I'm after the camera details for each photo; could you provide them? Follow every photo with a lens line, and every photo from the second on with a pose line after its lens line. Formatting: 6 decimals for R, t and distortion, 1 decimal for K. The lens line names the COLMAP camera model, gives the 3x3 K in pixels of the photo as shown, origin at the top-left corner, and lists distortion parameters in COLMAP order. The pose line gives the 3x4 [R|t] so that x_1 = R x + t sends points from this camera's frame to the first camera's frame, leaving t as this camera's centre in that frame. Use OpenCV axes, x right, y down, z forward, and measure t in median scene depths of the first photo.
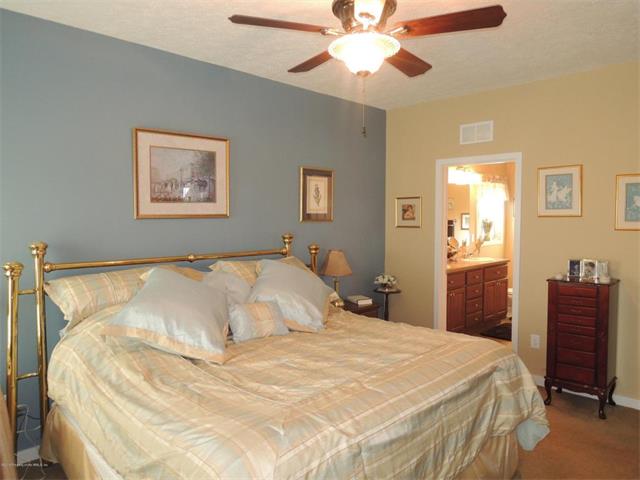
lens RADIAL K [[457.6, 0, 317.3], [0, 457.6, 242.5], [0, 0, 1]] dist [-0.023701, 0.004451]
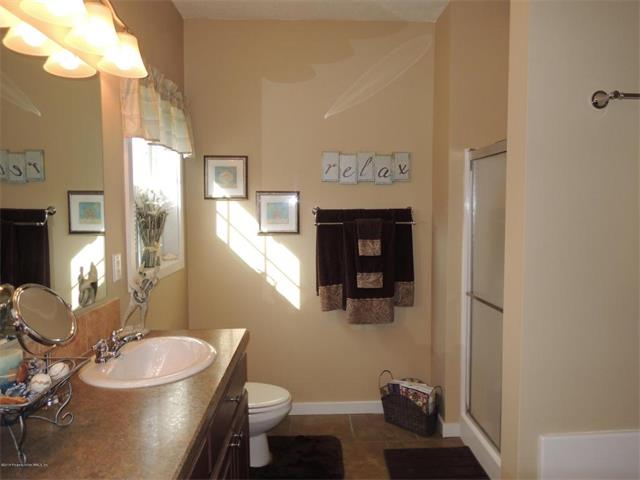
lens RADIAL K [[457.6, 0, 322.4], [0, 457.6, 239.8], [0, 0, 1]] dist [-0.023701, 0.004451]
pose [[0.671264, -0.050555, 0.739492, 0.199619], [0.050299, 0.998478, 0.022602, -0.025394], [-0.739510, 0.022024, 0.672786, 0.663489]]
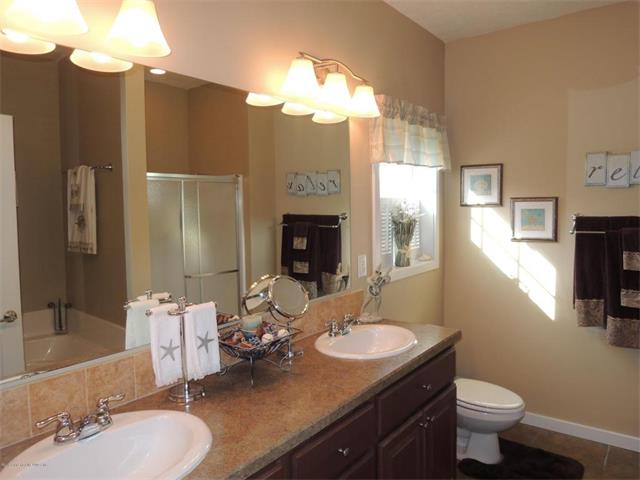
lens RADIAL K [[457.6, 0, 323.0], [0, 457.6, 240.6], [0, 0, 1]] dist [-0.023701, 0.004451]
pose [[0.989188, -0.026032, 0.144322, 0.239015], [0.024524, 0.999625, 0.012214, -0.033522], [-0.144586, -0.008543, 0.989455, 0.594286]]
